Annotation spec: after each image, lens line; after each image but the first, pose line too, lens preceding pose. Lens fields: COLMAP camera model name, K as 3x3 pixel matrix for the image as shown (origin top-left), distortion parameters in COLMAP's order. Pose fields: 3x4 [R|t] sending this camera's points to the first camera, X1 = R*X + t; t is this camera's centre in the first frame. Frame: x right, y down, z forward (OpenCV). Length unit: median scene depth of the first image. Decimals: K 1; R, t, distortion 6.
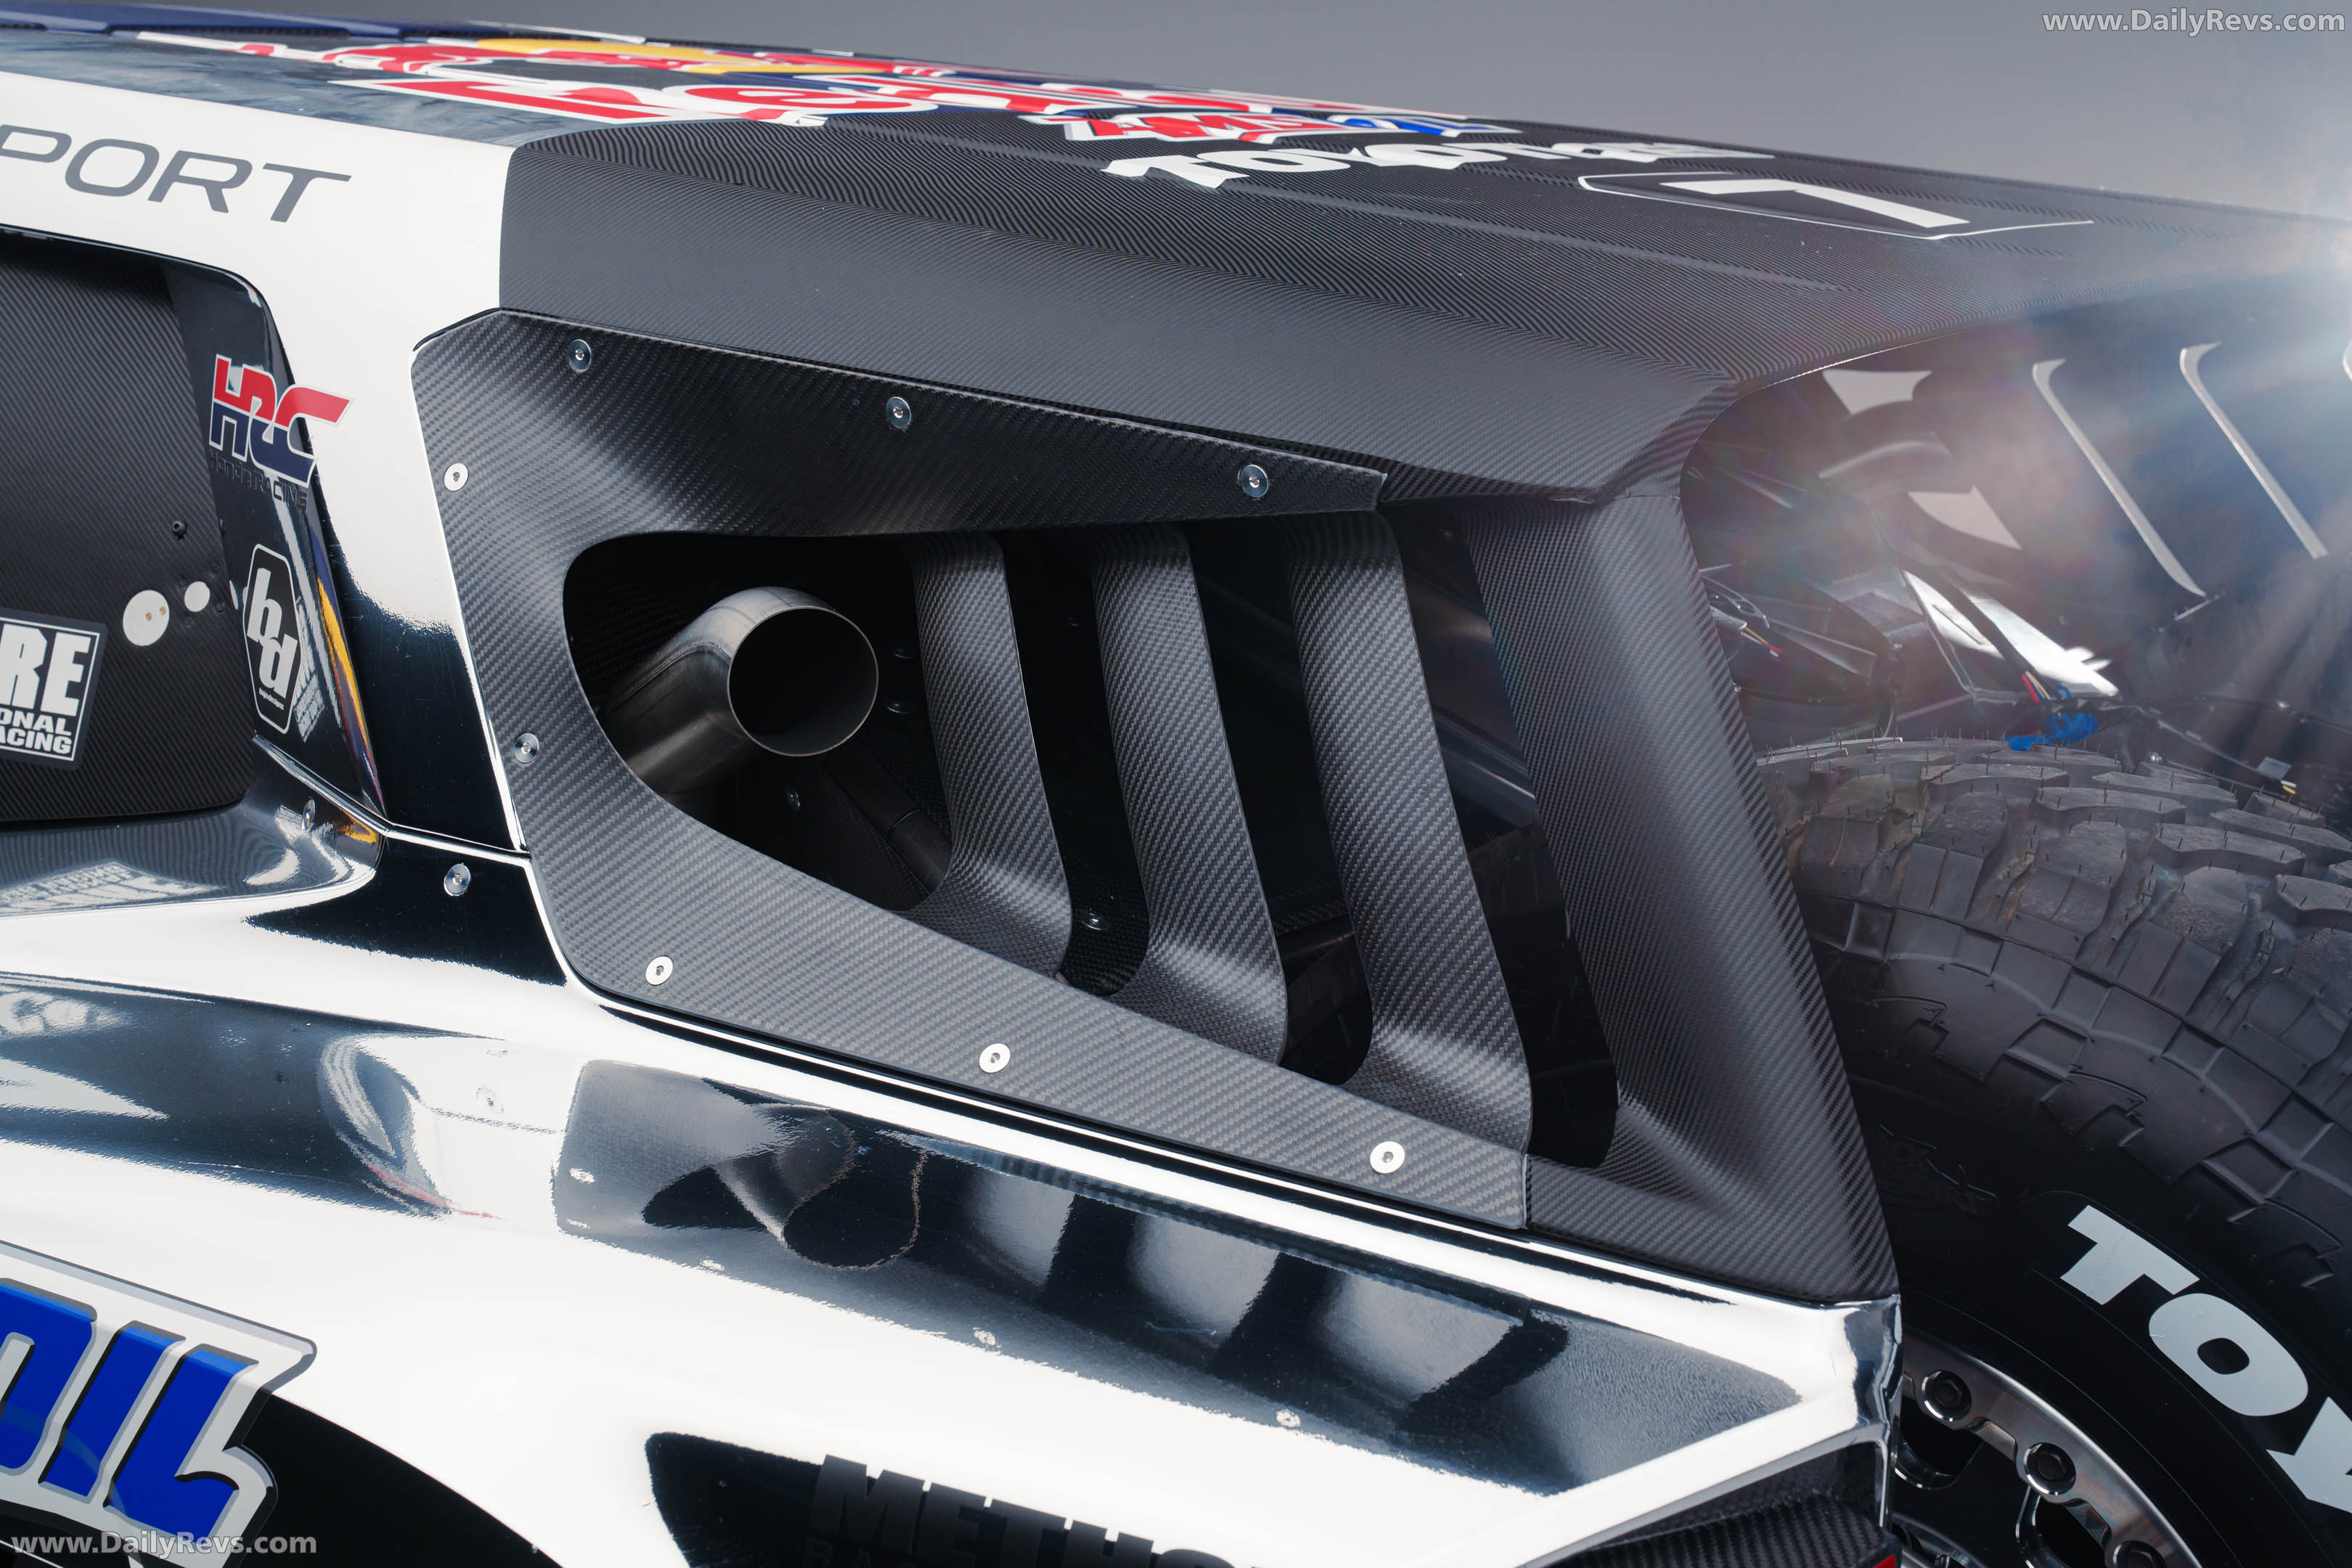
lens RADIAL K [[3300.3, 0, 1176.0], [0, 3300.3, 784.0], [0, 0, 1]] dist [0.212728, 0.056636]
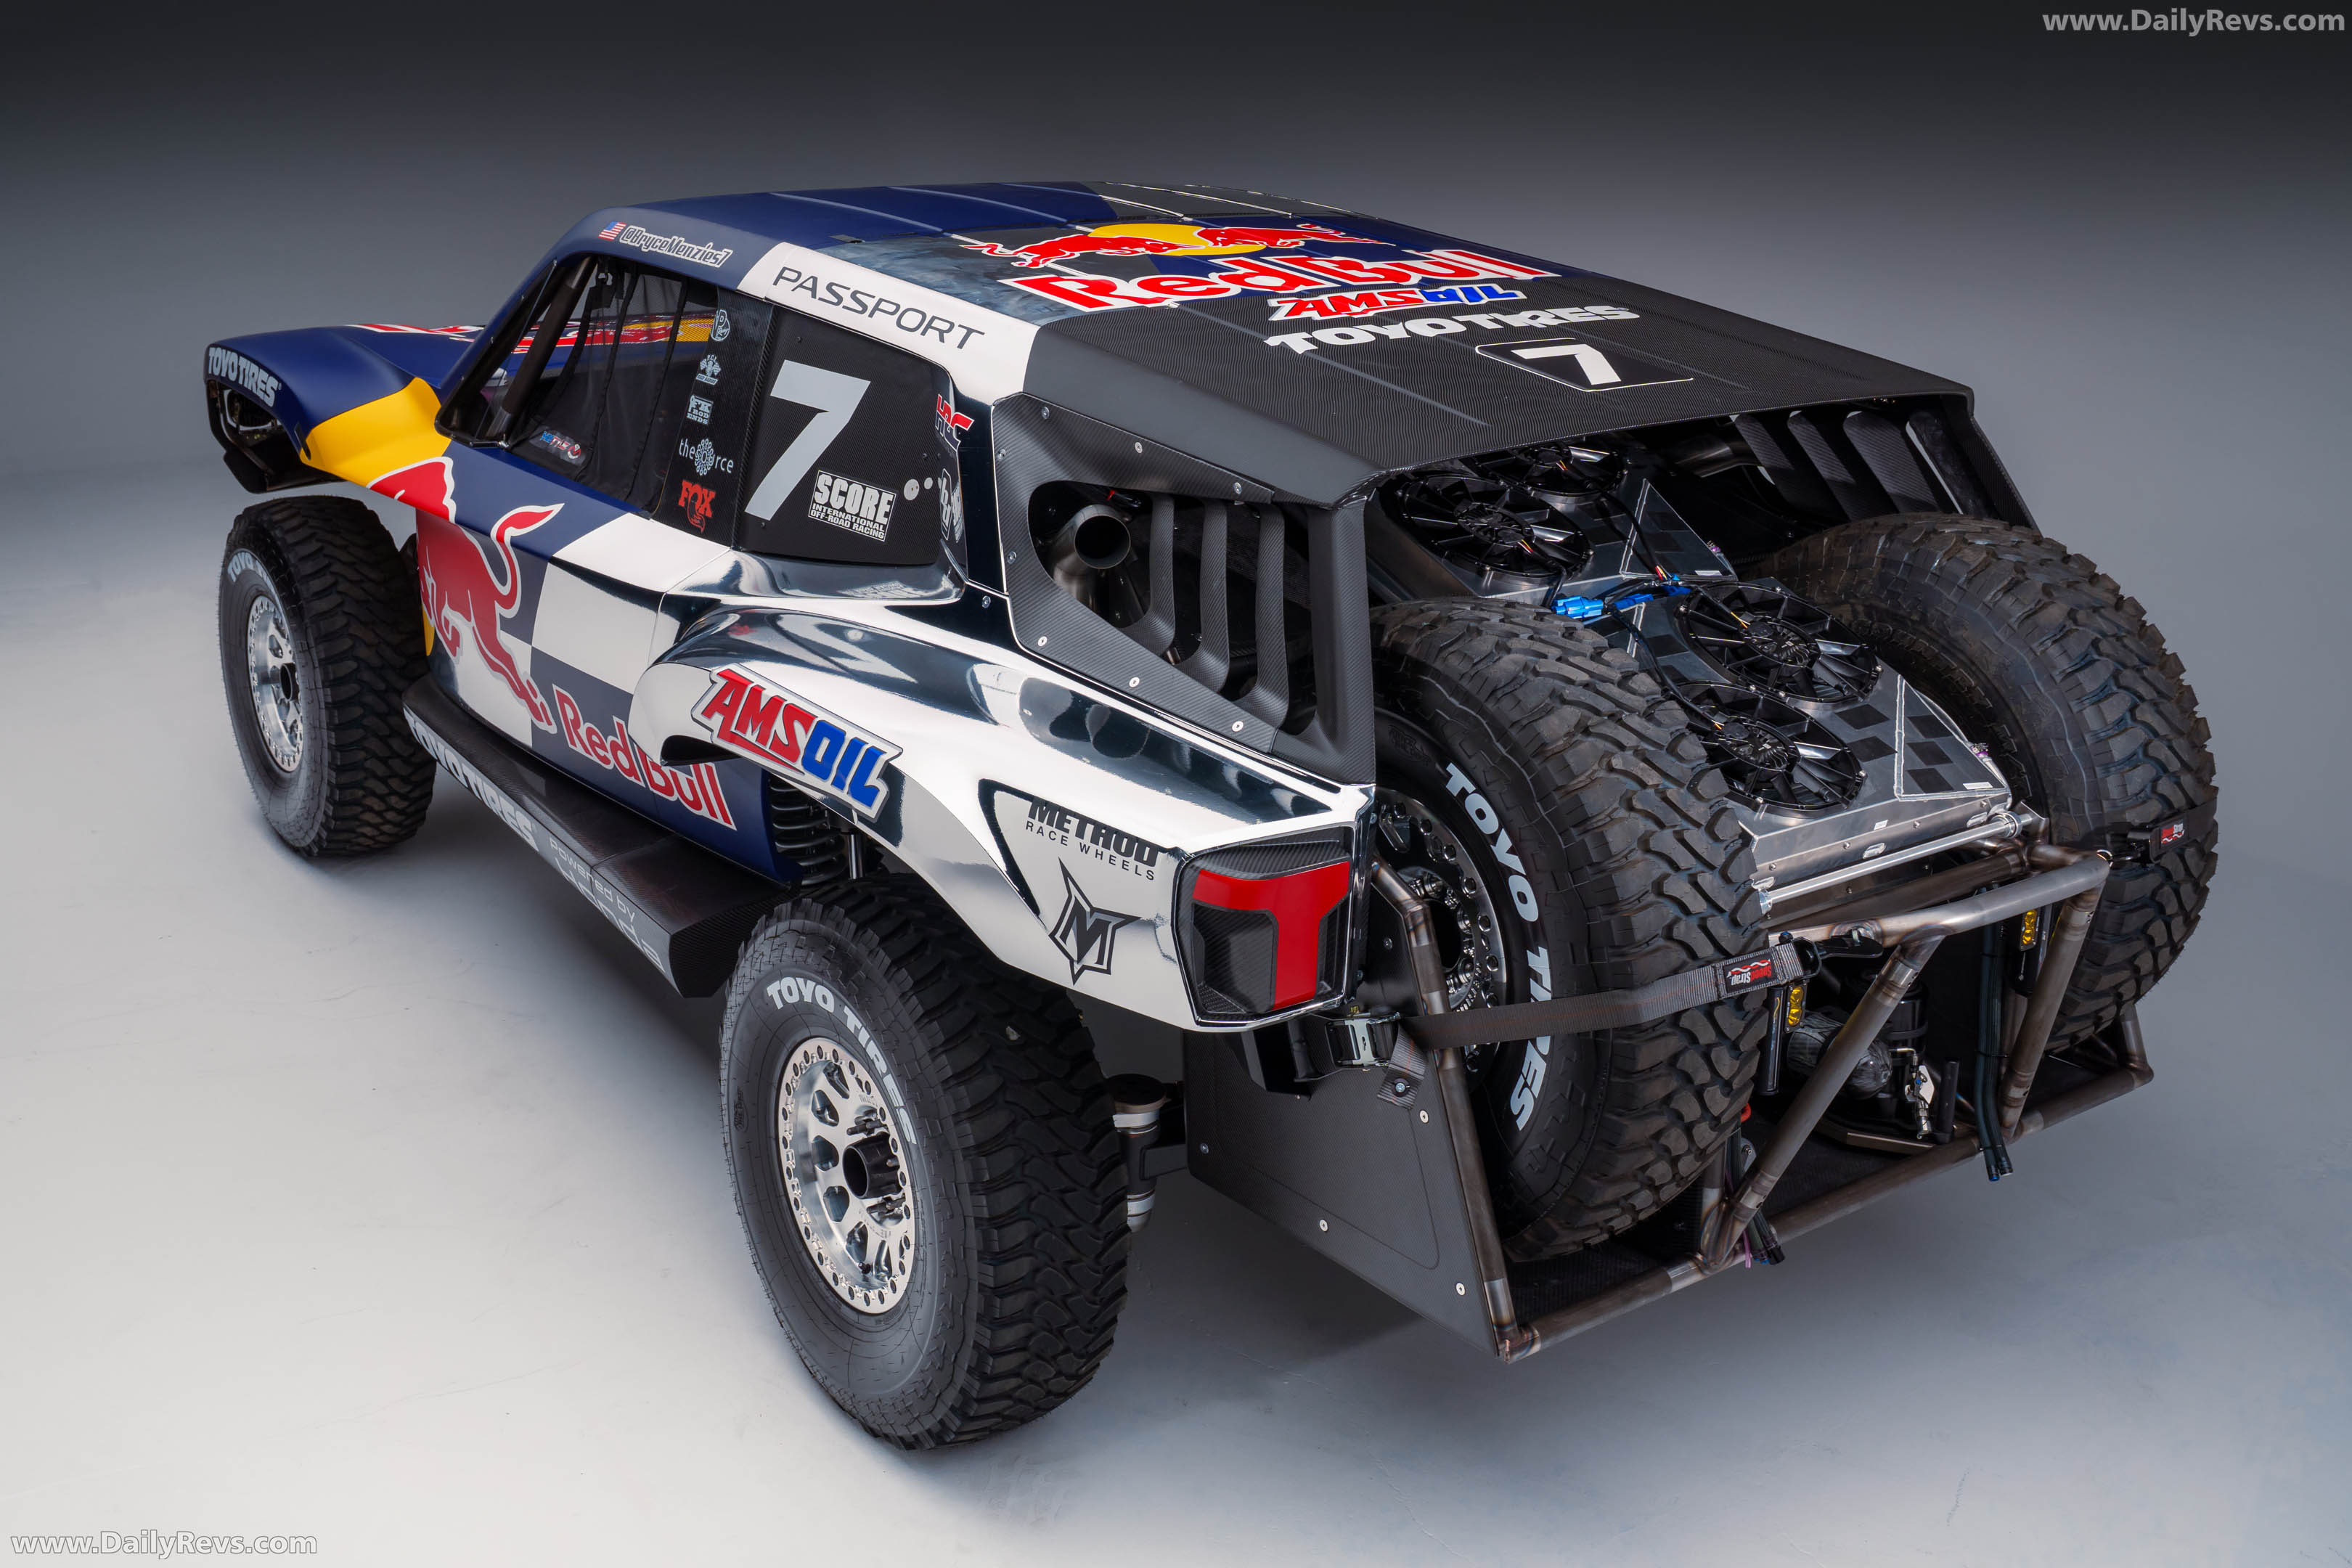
lens RADIAL K [[2302.3, 0, 1176.0], [0, 2302.3, 784.0], [0, 0, 1]] dist [0.017009, -0.004710]
pose [[0.959623, 0.107698, -0.259856, 0.443583], [-0.076787, 0.989011, 0.126334, -0.074327], [0.270607, -0.101280, 0.957348, -0.798053]]
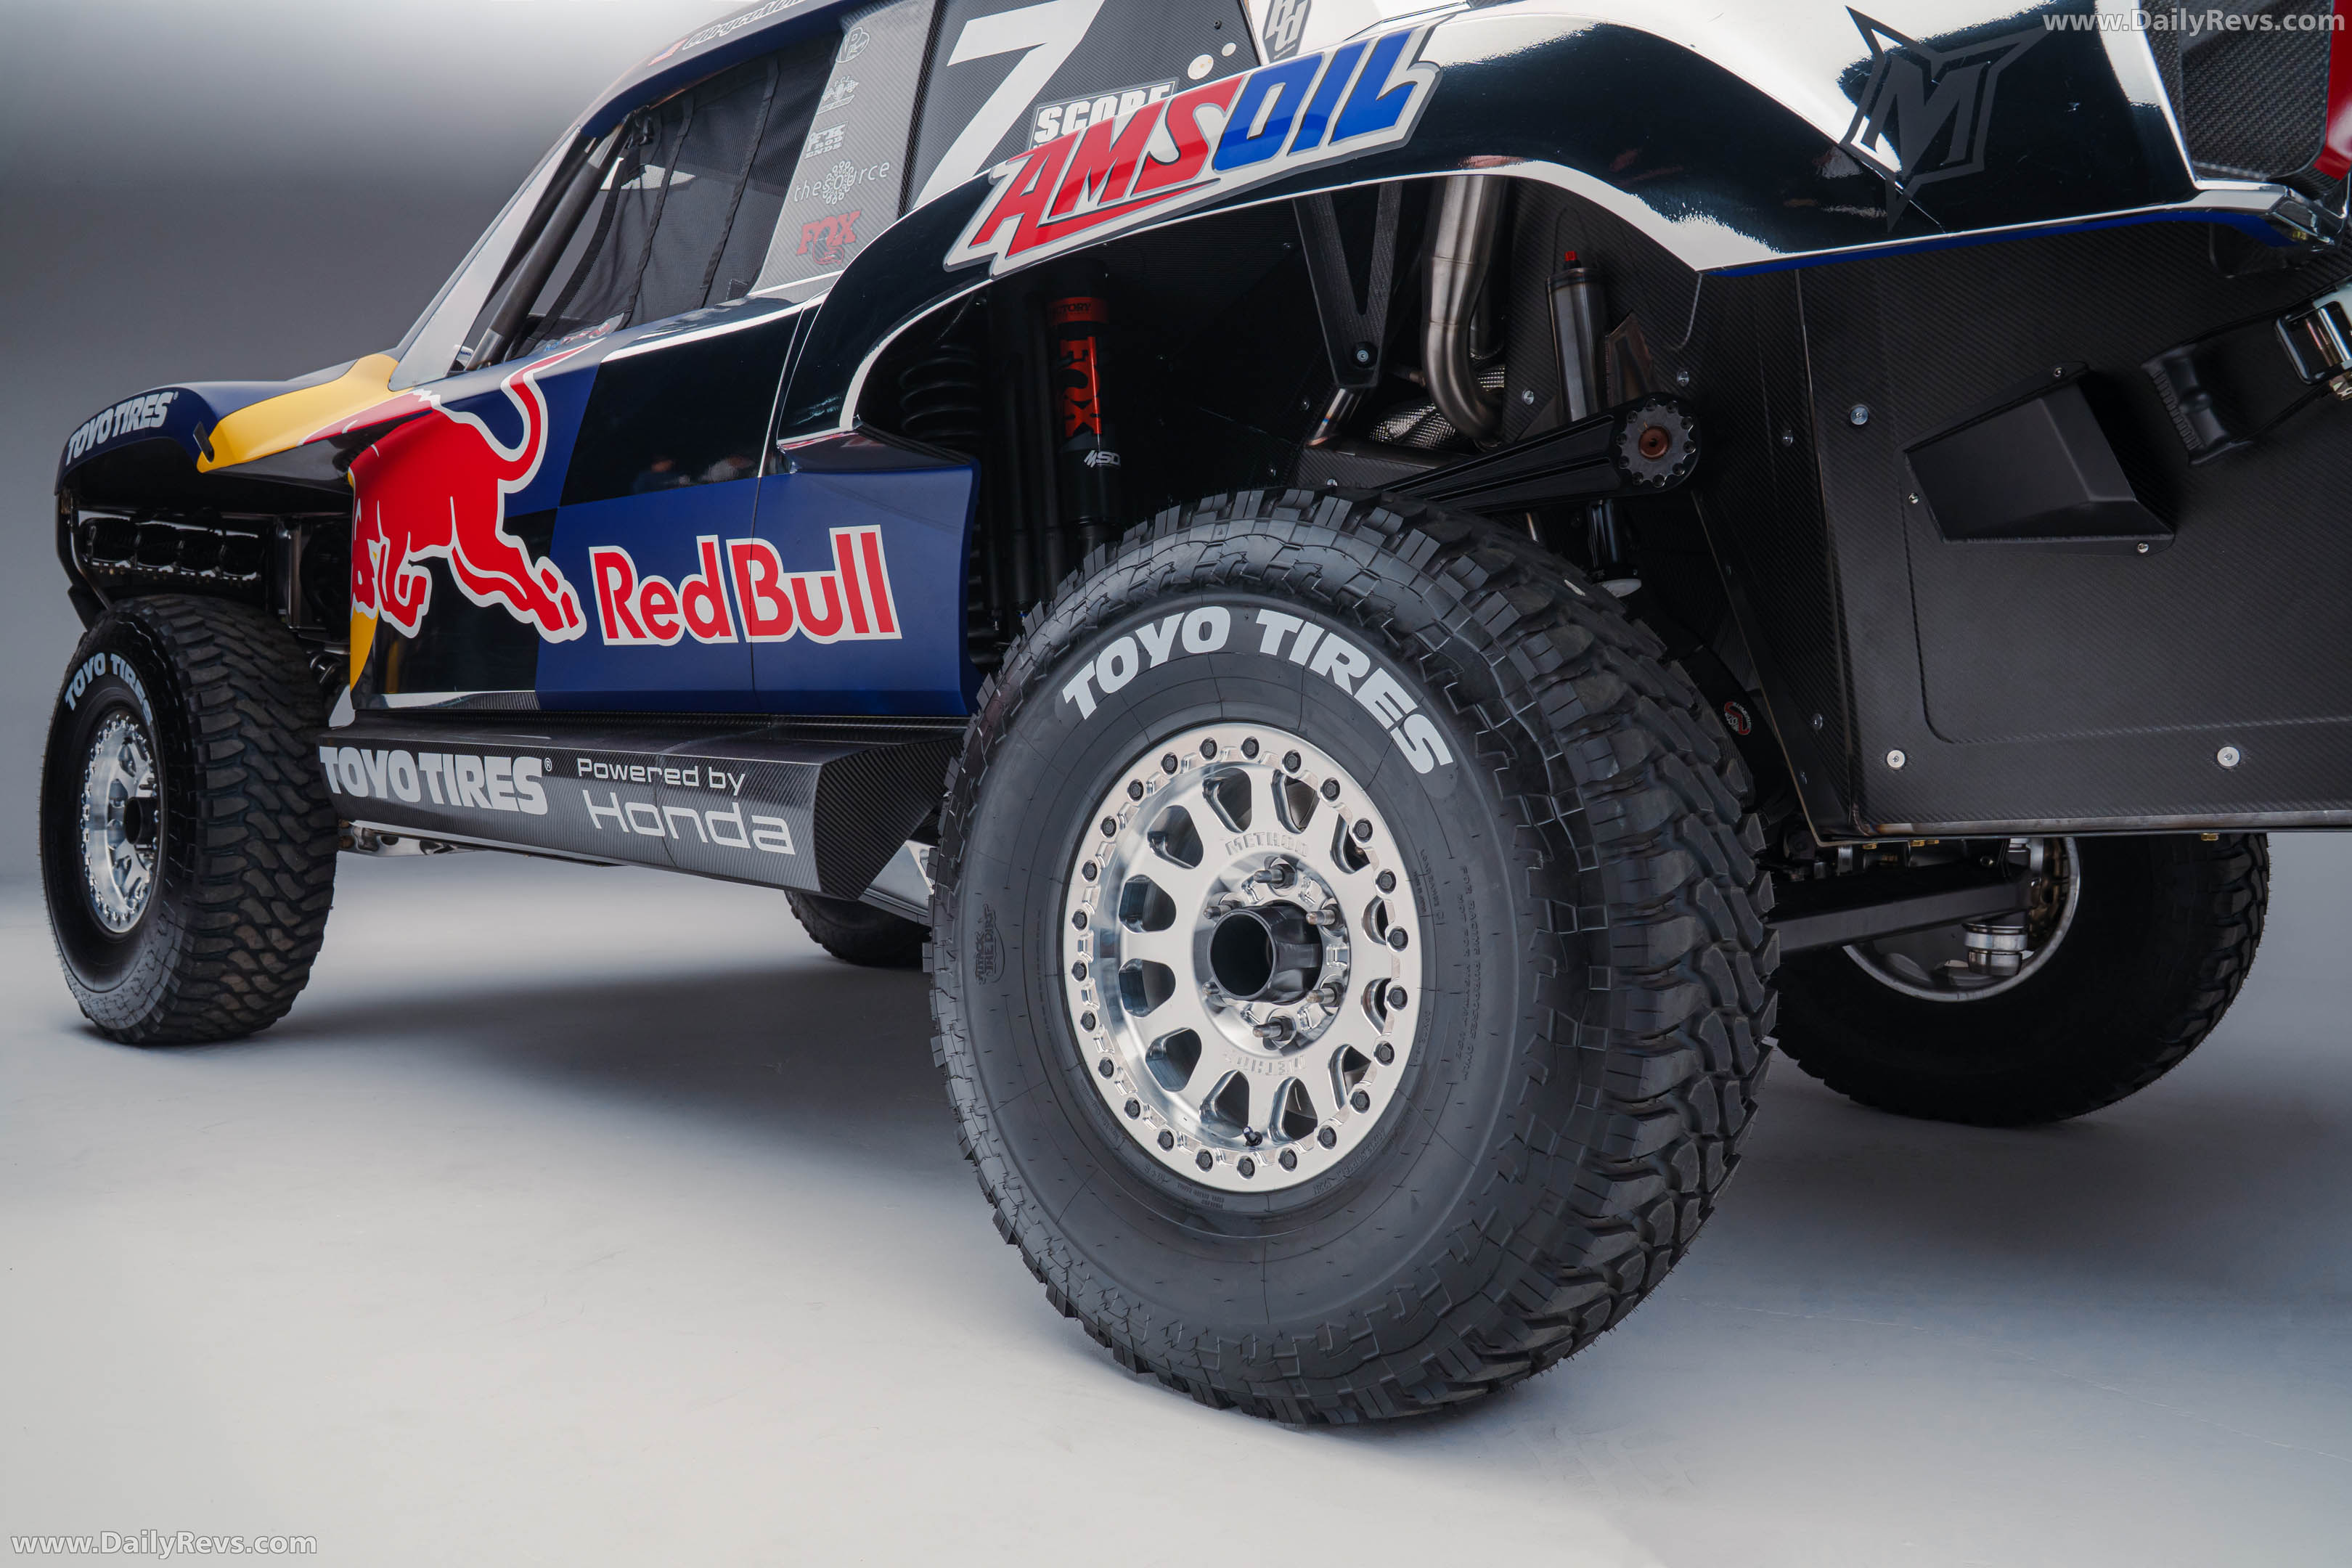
lens RADIAL K [[1924.0, 0, 1176.0], [0, 1924.0, 784.0], [0, 0, 1]] dist [-0.041416, 0.014737]
pose [[0.995360, -0.007005, -0.095966, -0.253318], [-0.011594, 0.981348, -0.191888, 0.651042], [0.095520, 0.192110, 0.976714, 0.011670]]
